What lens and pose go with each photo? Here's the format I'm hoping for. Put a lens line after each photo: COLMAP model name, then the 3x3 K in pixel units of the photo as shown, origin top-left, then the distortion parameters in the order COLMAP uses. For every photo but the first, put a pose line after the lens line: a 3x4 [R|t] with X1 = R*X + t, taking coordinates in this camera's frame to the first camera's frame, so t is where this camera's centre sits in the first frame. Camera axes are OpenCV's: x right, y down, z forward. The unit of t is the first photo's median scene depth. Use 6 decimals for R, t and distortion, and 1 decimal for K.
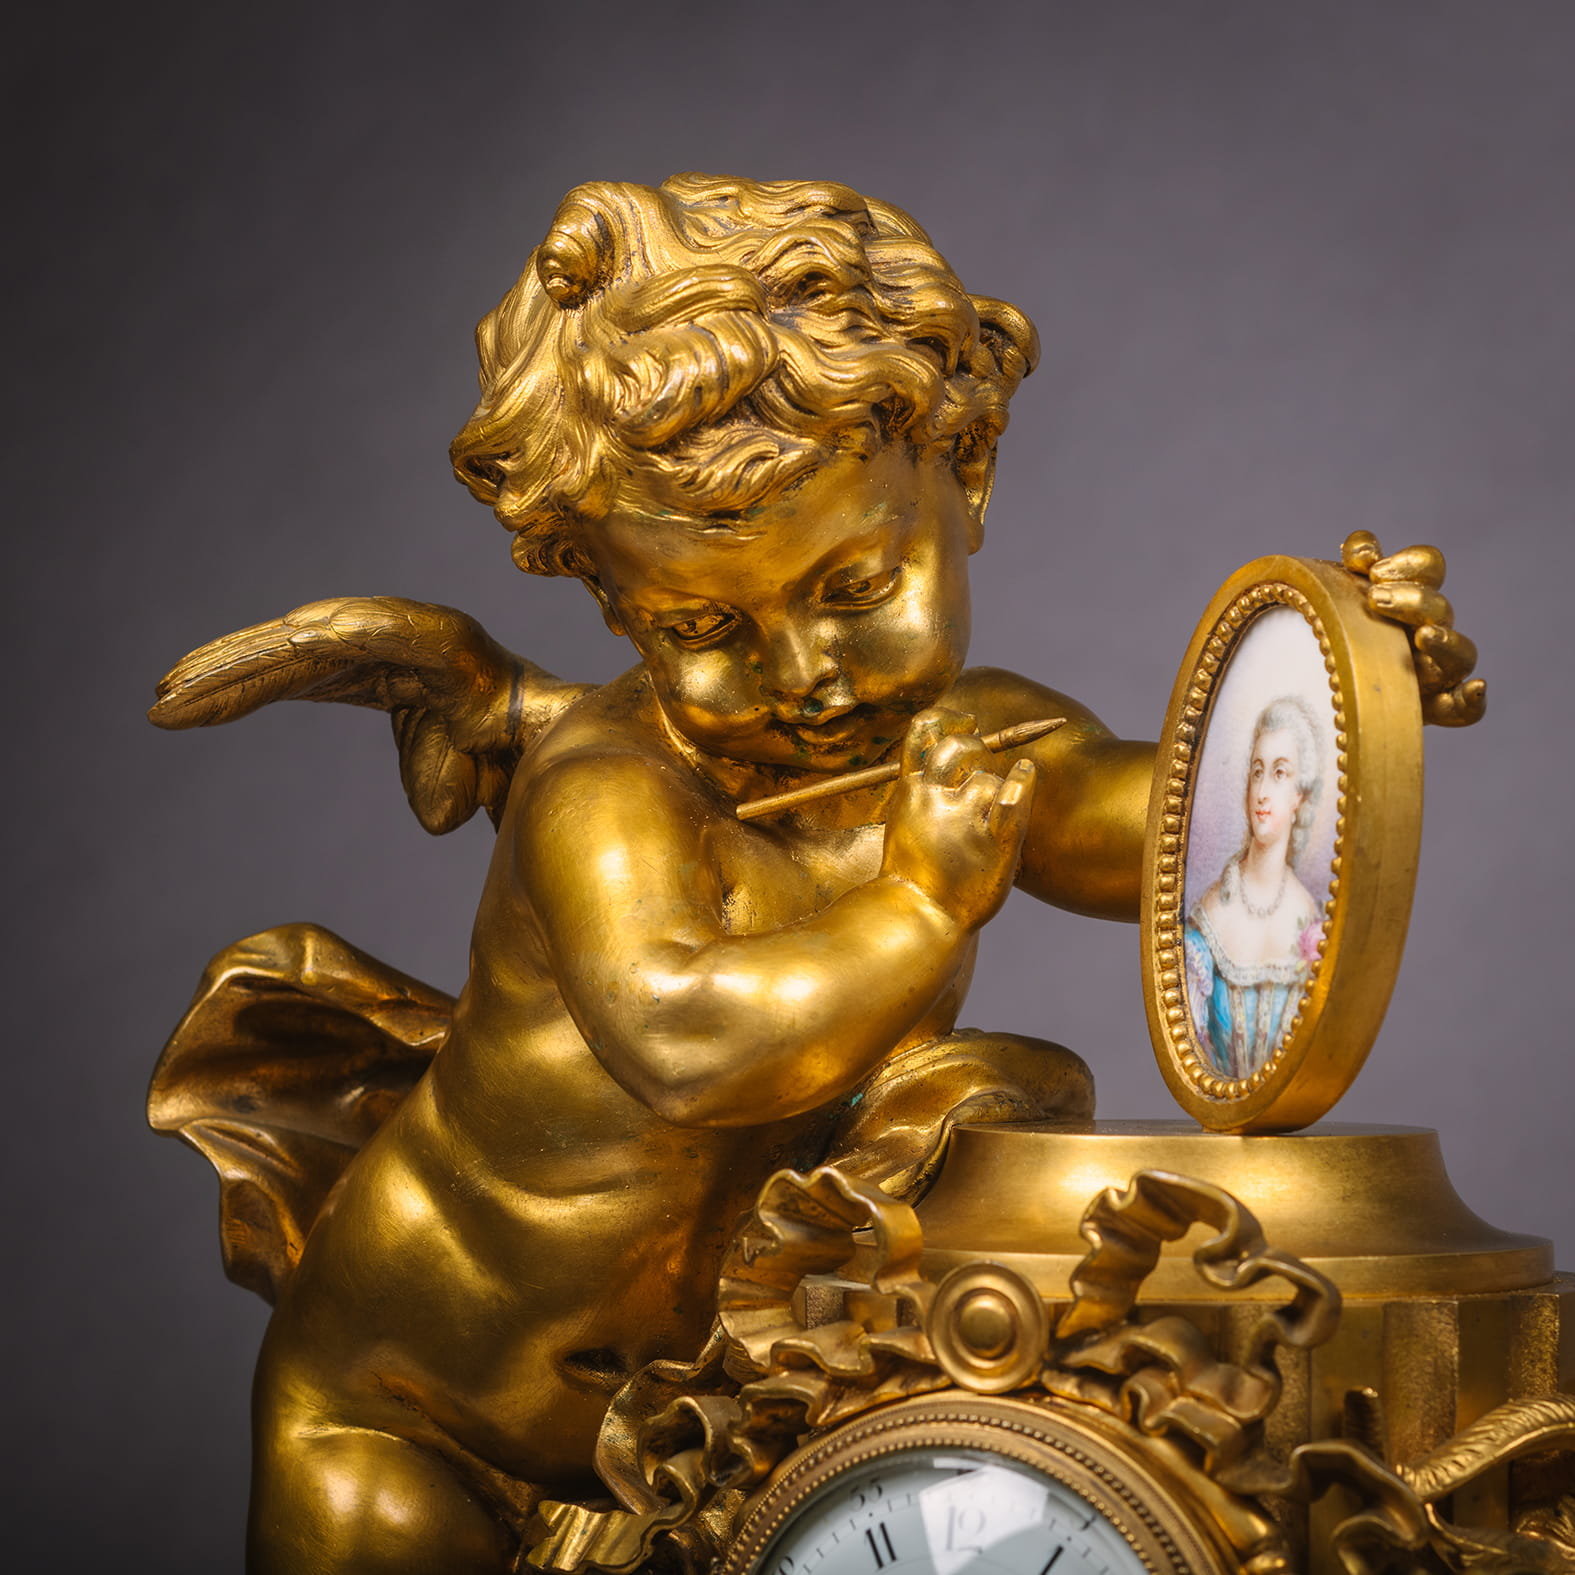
lens RADIAL K [[6506.4, 0, 786.2], [0, 6506.4, 788.8], [0, 0, 1]] dist [-0.250654, 0.000000]
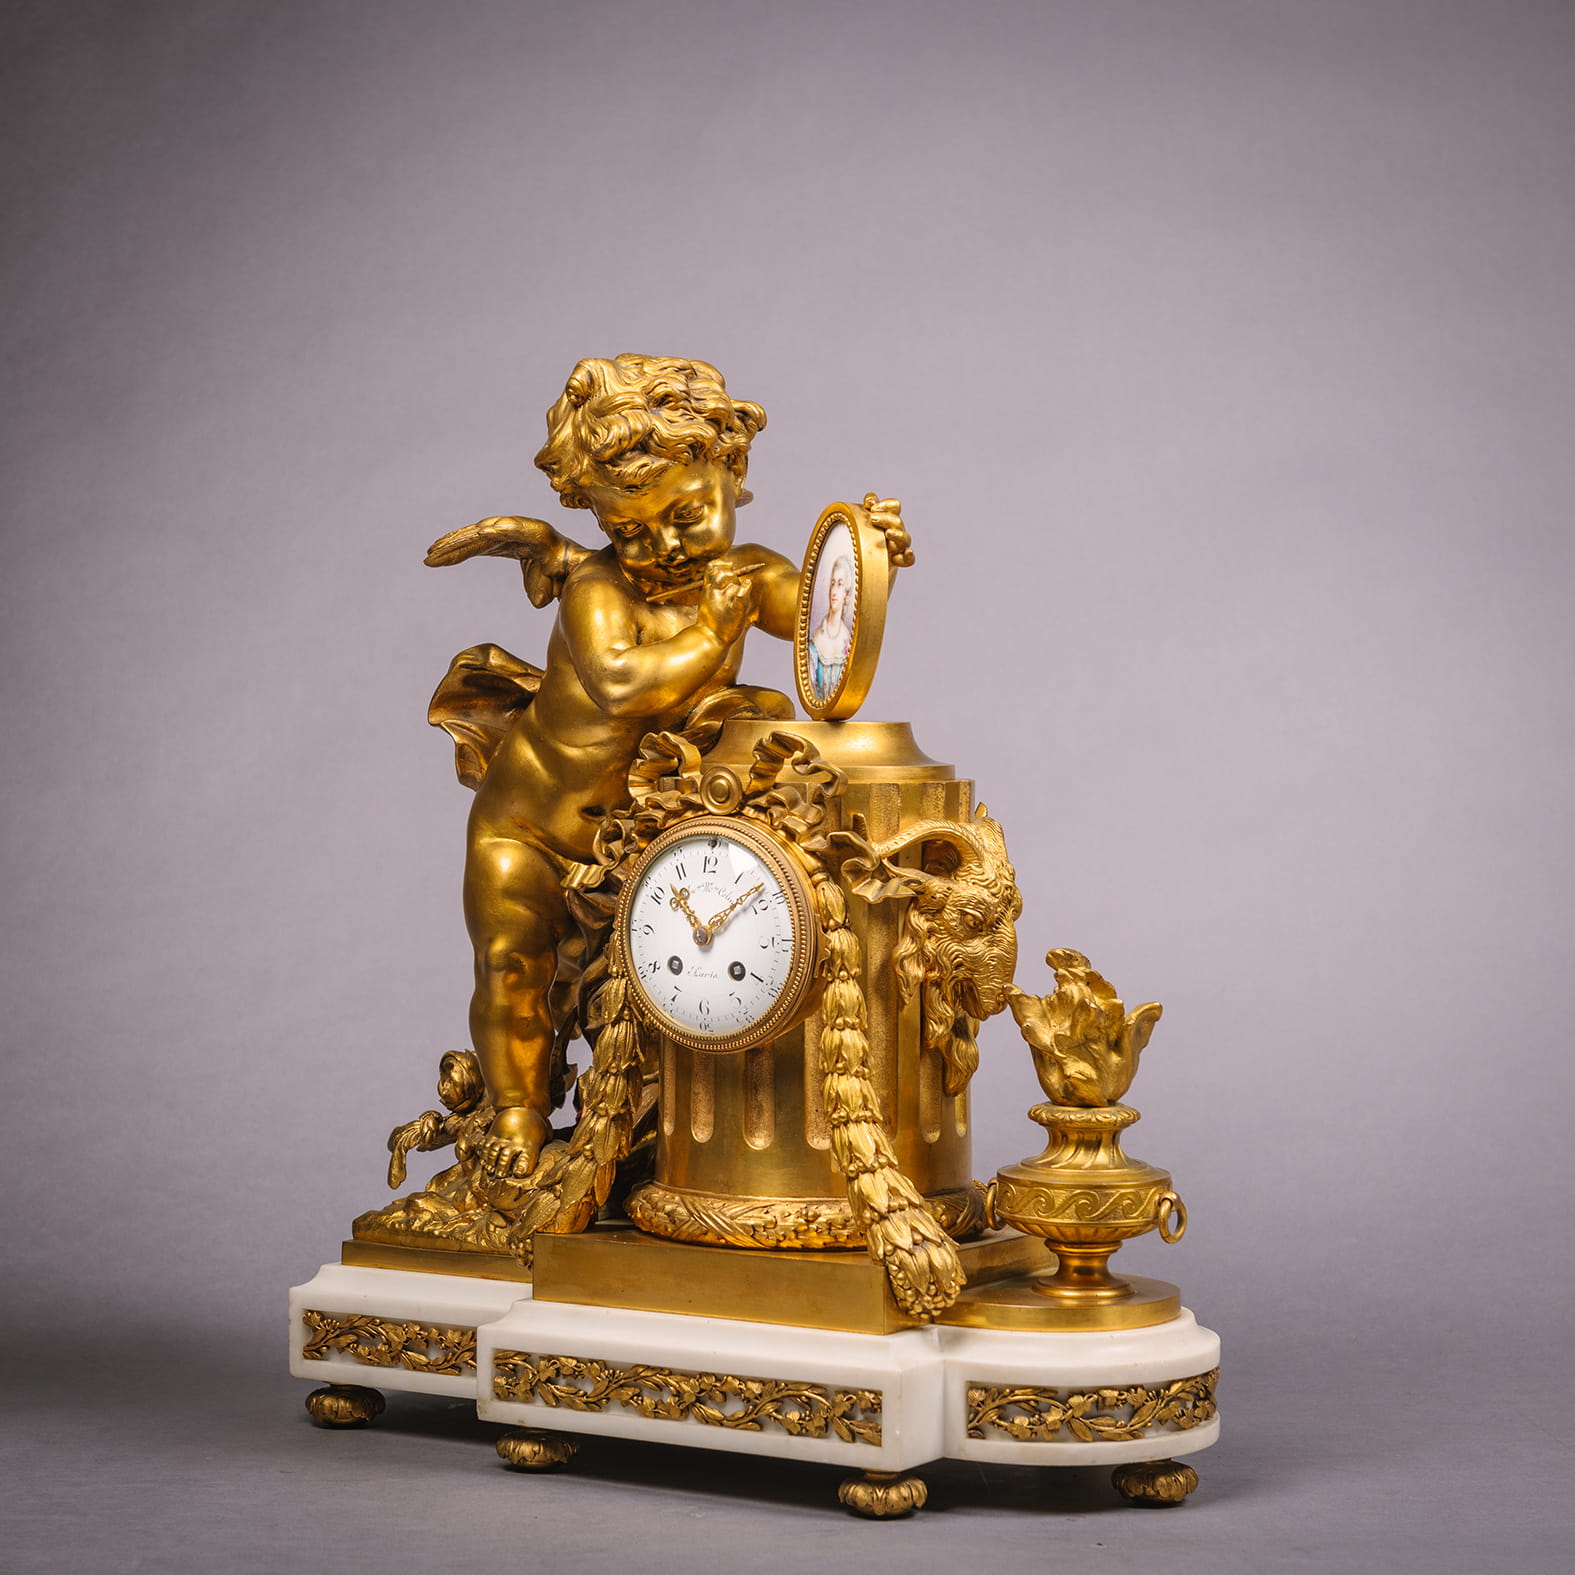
lens RADIAL K [[4210.3, 0, 789.7], [0, 4210.3, 776.5], [0, 0, 1]] dist [-0.157870, 0.000000]
pose [[0.998004, 0.005803, -0.062890, 0.162887], [-0.003259, 0.999175, 0.040475, 0.006305], [0.063073, -0.040189, 0.997199, -0.708609]]
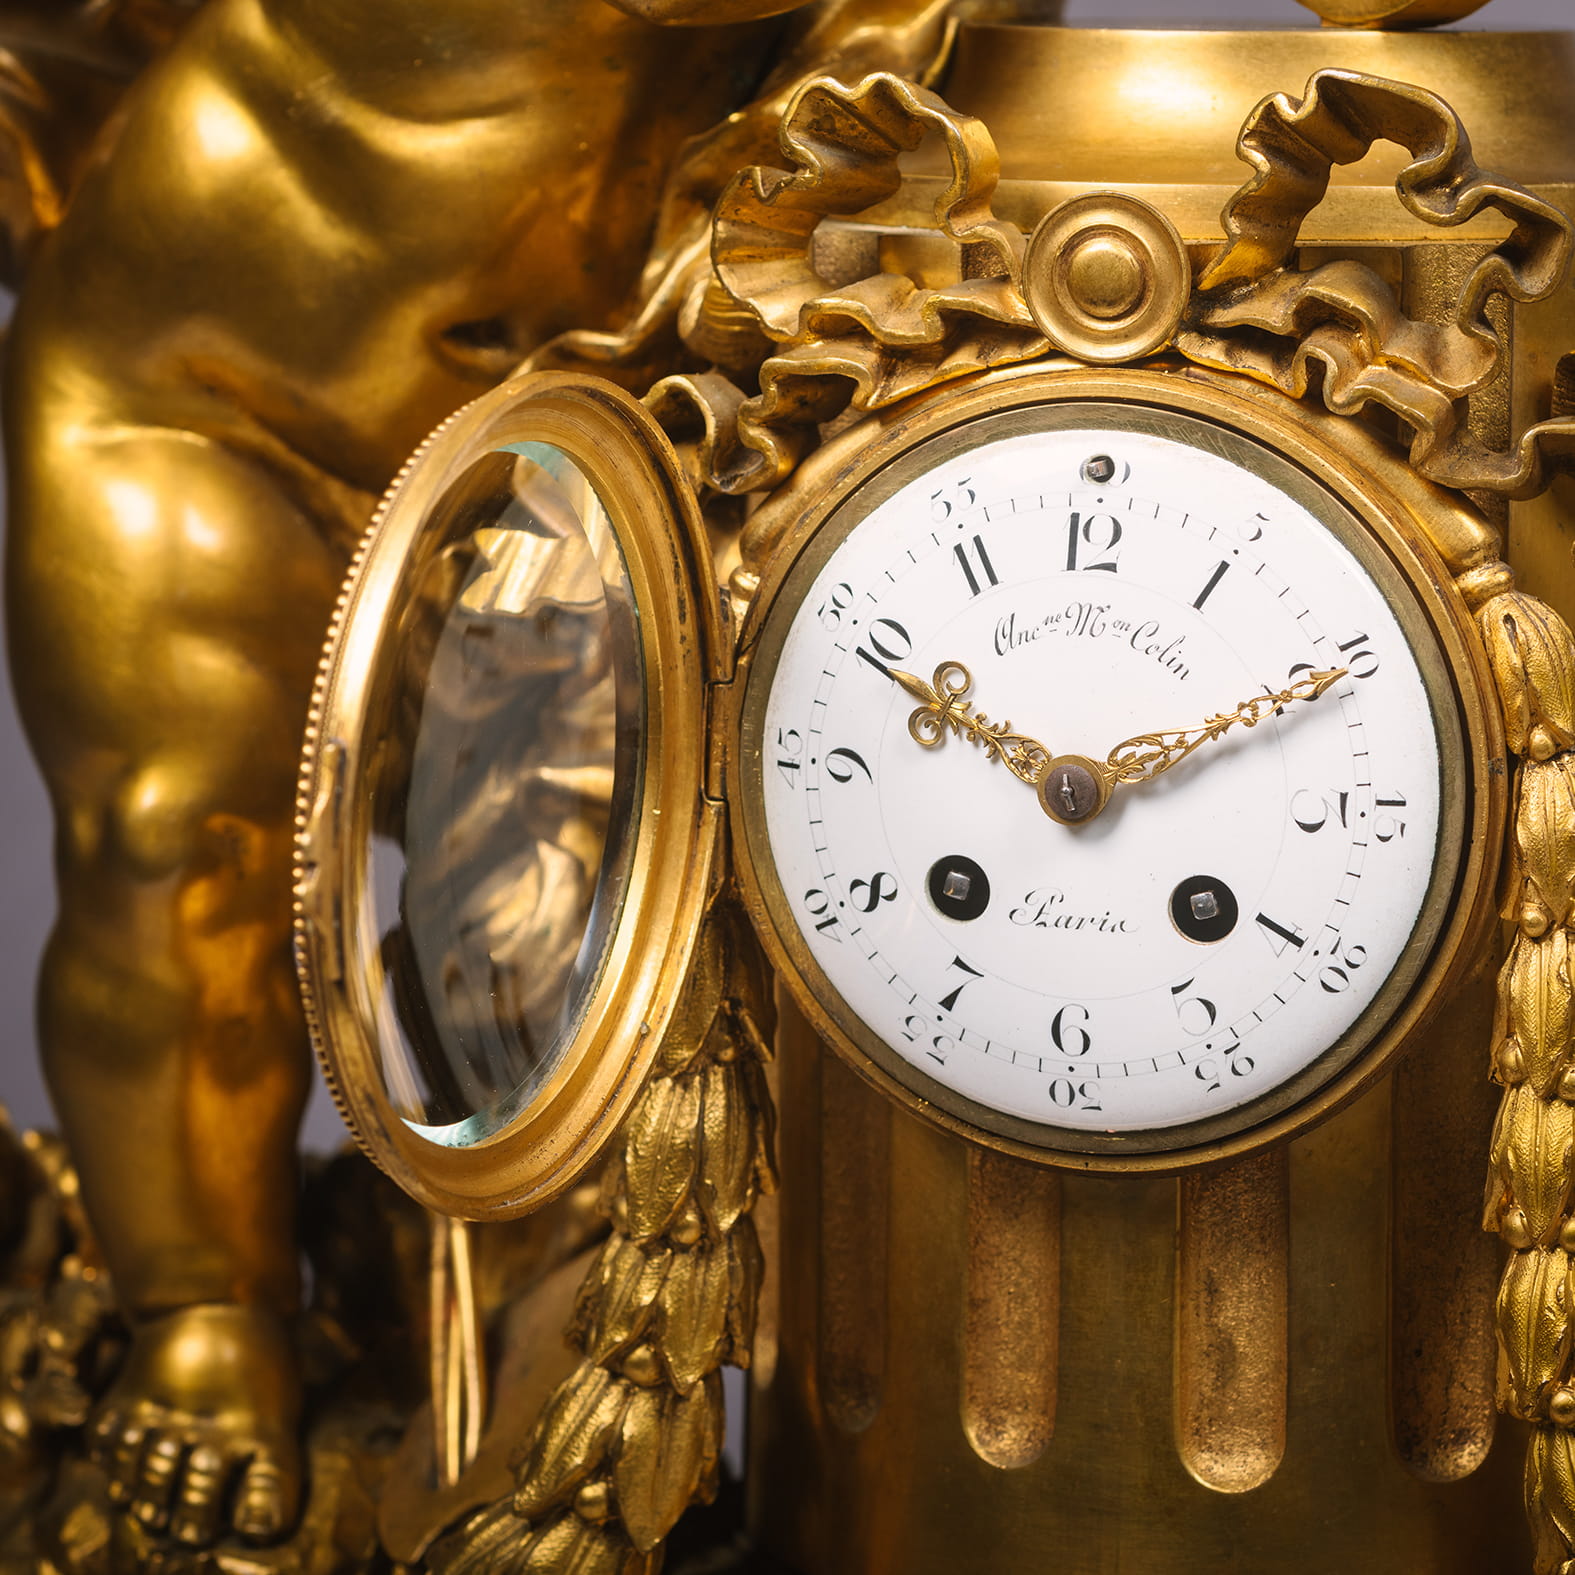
lens RADIAL K [[6506.4, 0, 789.2], [0, 6506.4, 794.3], [0, 0, 1]] dist [-0.250654, 0.000000]
pose [[0.984614, -0.029412, 0.172253, -0.135487], [0.002568, 0.988063, 0.154031, 0.023910], [-0.174727, -0.151218, 0.972936, 0.239541]]
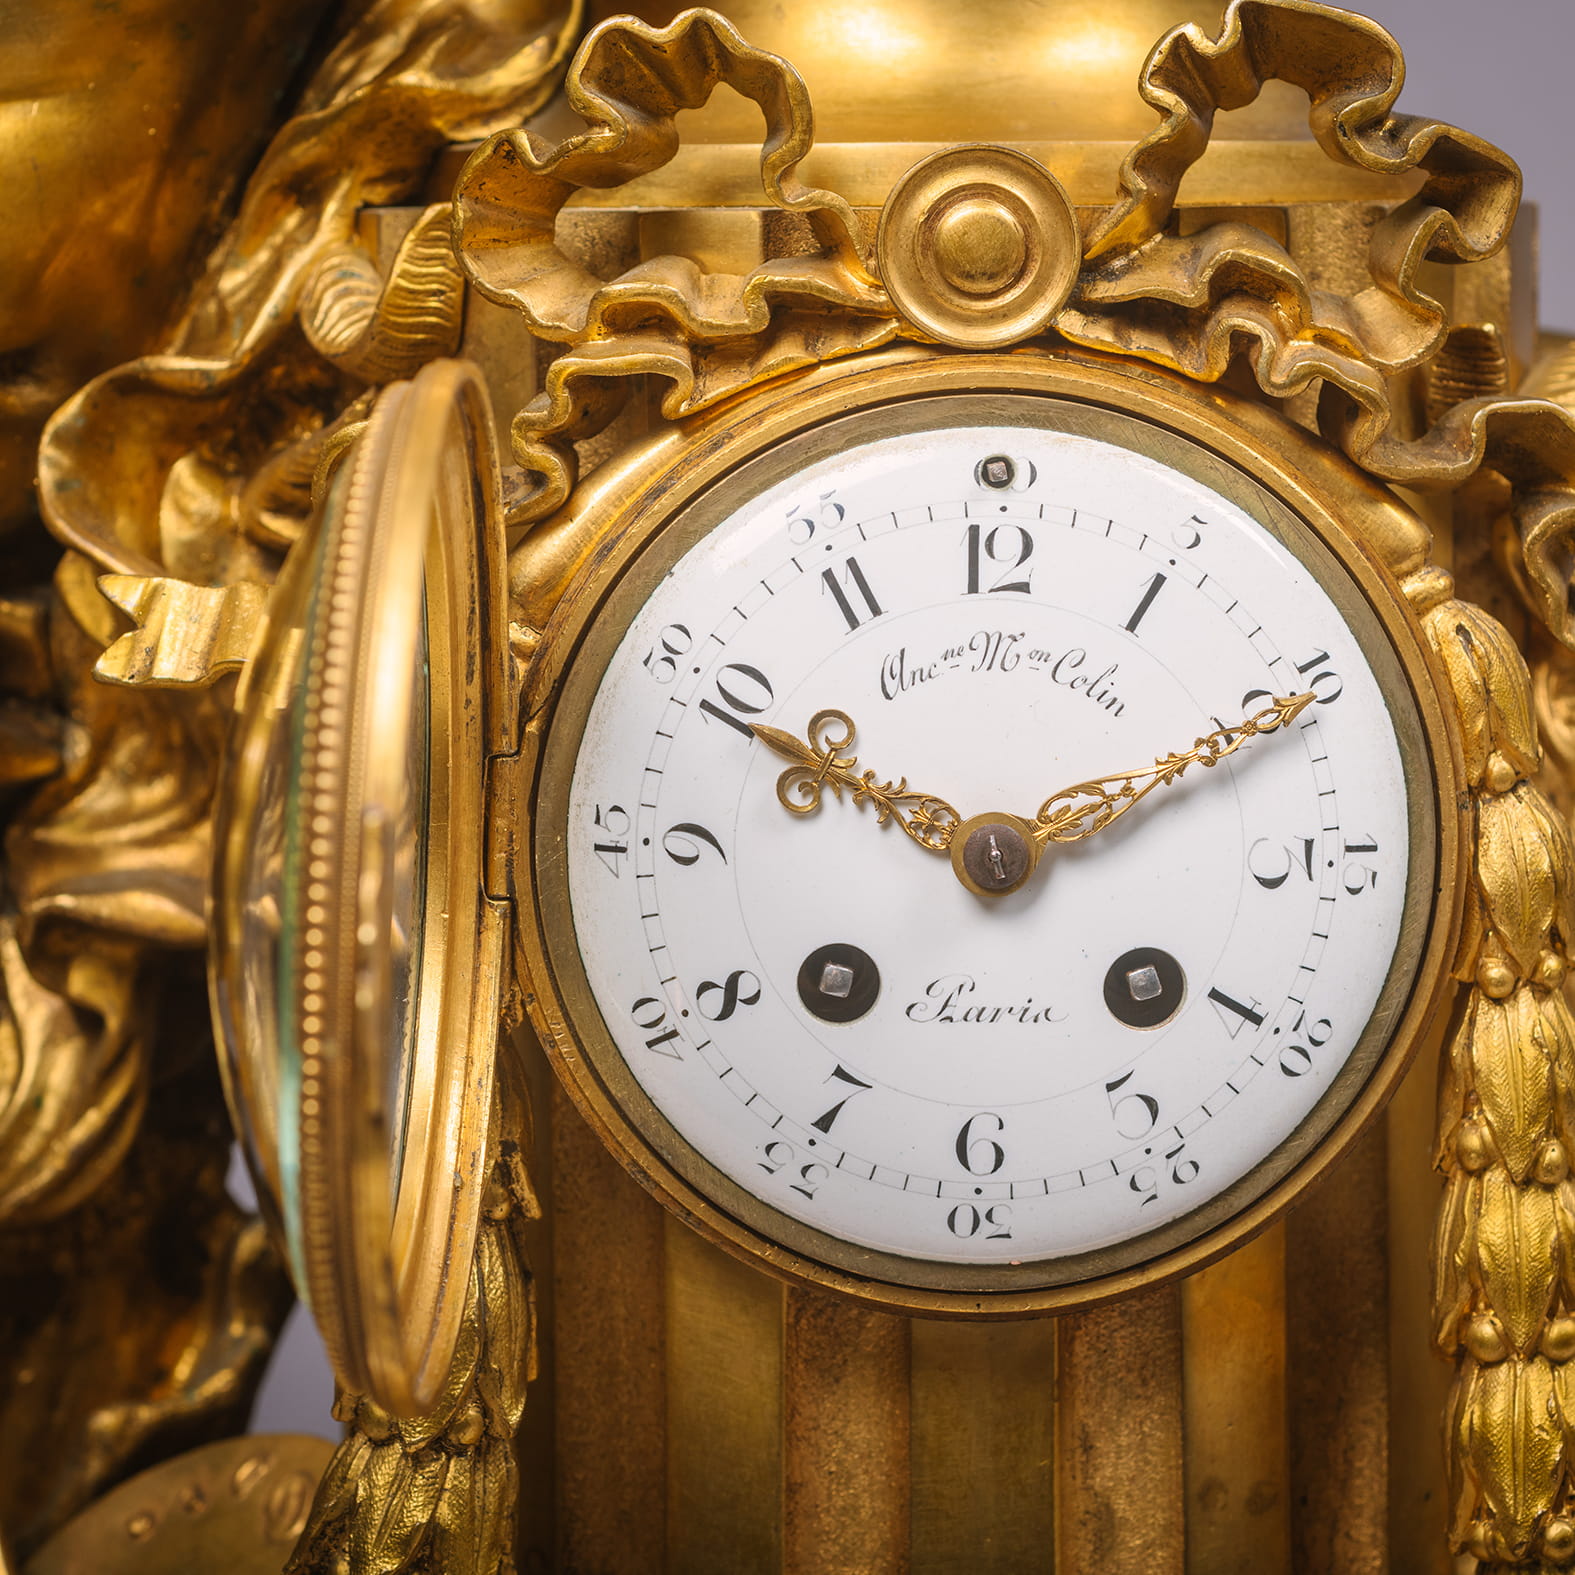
lens RADIAL K [[6506.4, 0, 789.2], [0, 6506.4, 782.7], [0, 0, 1]] dist [-0.250654, 0.000000]
pose [[0.850113, -0.064540, 0.522631, -0.315786], [0.007094, 0.993775, 0.111183, 0.061634], [-0.526553, -0.090810, 0.845278, 0.441018]]
